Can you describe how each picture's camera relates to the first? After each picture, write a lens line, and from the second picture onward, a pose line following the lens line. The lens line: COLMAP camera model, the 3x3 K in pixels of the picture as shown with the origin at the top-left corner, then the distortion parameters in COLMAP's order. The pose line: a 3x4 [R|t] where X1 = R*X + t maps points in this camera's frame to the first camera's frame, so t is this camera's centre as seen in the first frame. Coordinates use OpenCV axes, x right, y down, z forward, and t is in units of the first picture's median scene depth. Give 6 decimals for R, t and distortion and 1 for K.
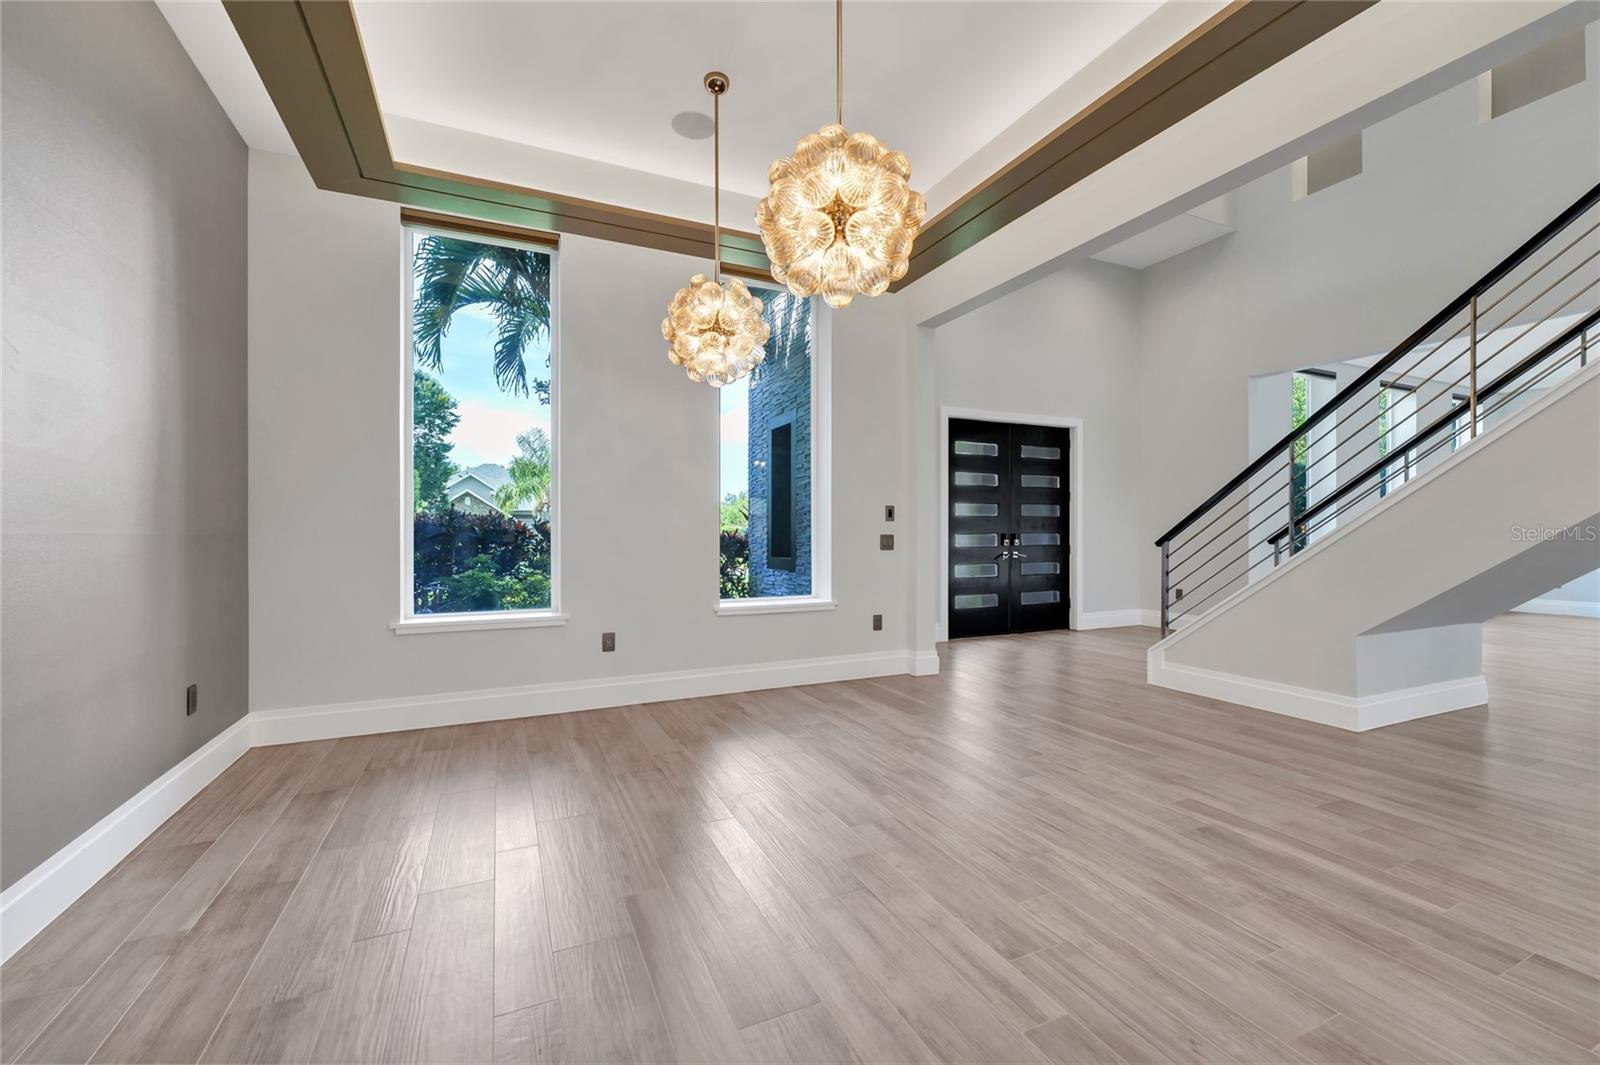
lens RADIAL K [[668.3, 0, 803.2], [0, 668.3, 534.3], [0, 0, 1]] dist [-0.000856, -0.000467]
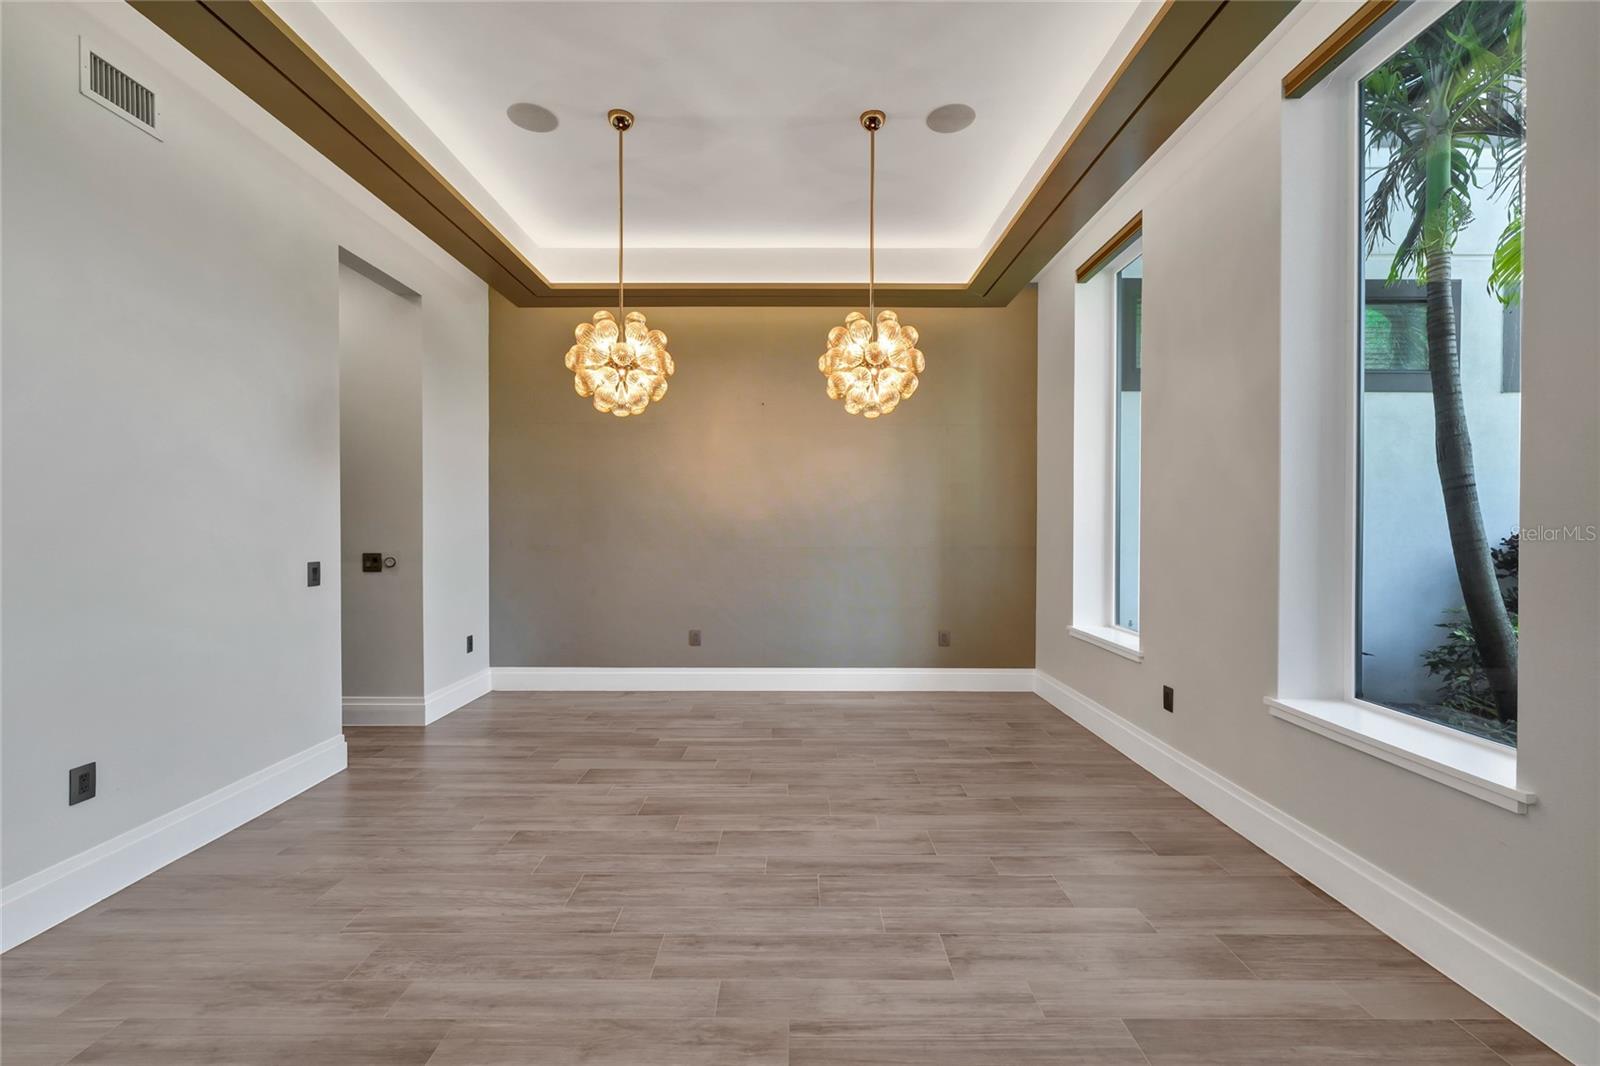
lens RADIAL K [[670.4, 0, 807.2], [0, 670.4, 536.8], [0, 0, 1]] dist [0.000124, -0.000281]
pose [[-0.423524, 0.014395, -0.905771, 0.697097], [-0.002380, 0.999853, 0.017003, -0.050508], [0.905882, 0.009357, -0.423427, 1.093948]]
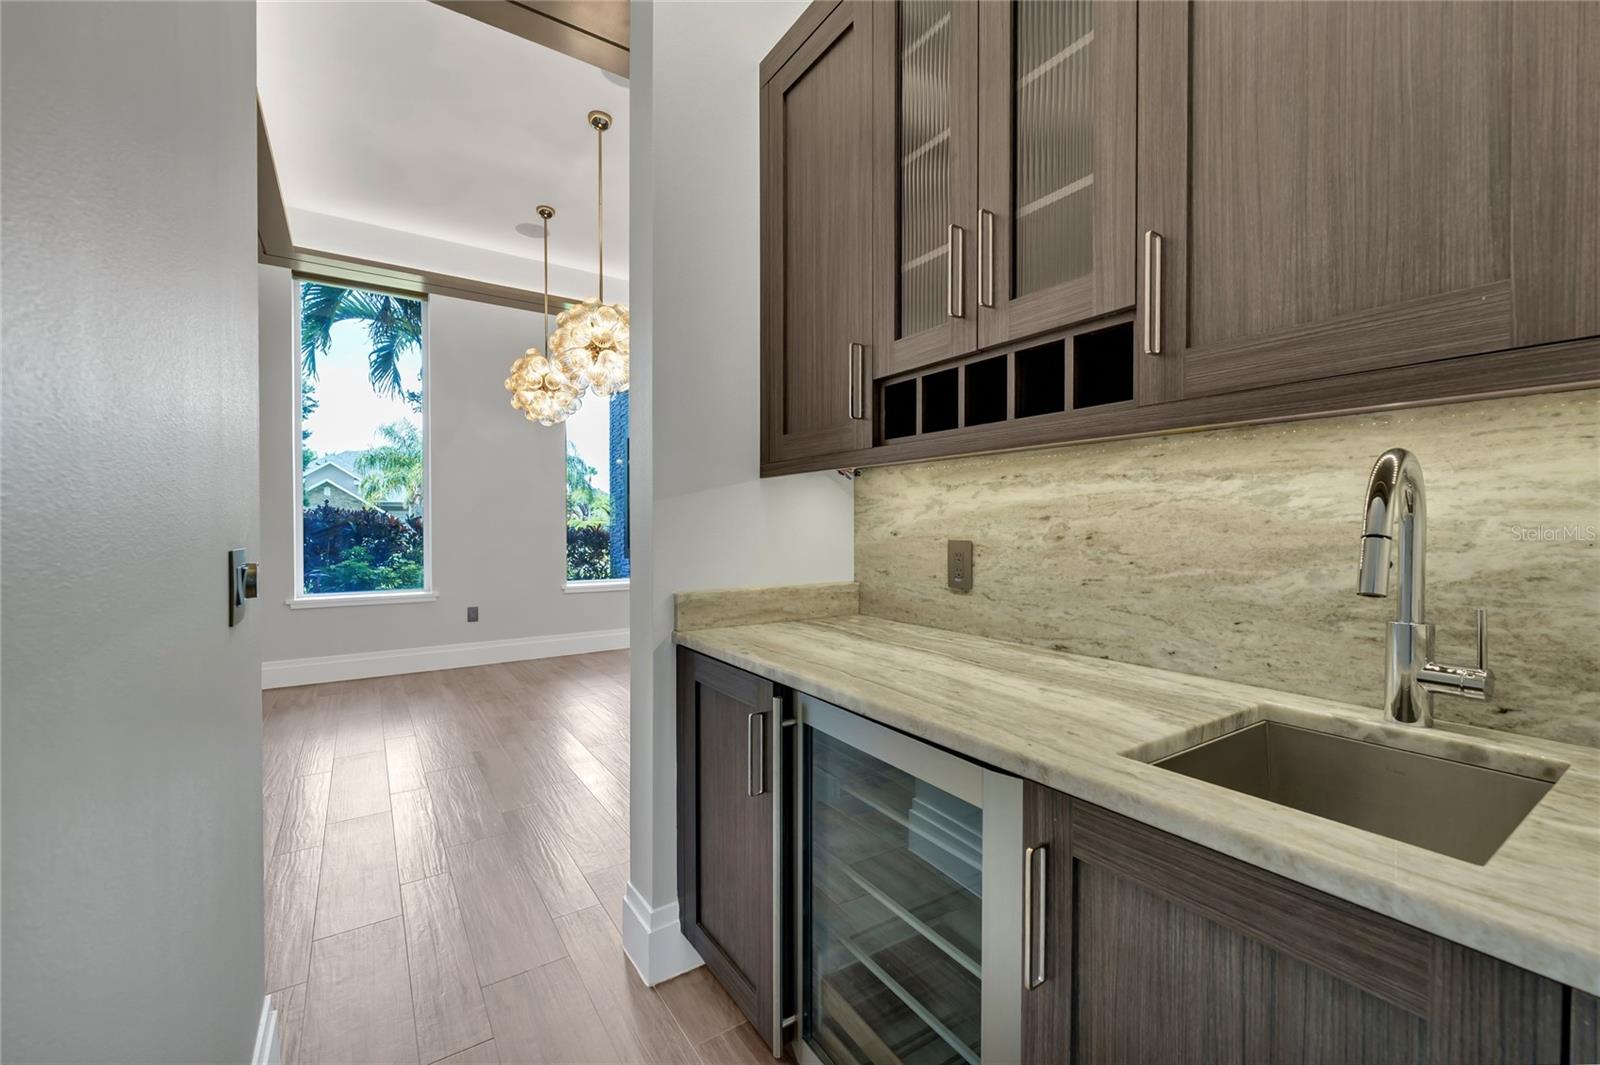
lens RADIAL K [[668.3, 0, 803.2], [0, 668.3, 534.3], [0, 0, 1]] dist [-0.000856, -0.000467]
pose [[0.988076, -0.002906, 0.153938, 0.153980], [0.001274, 0.999942, 0.010699, -0.002803], [-0.153960, -0.010375, 0.988023, -0.399718]]
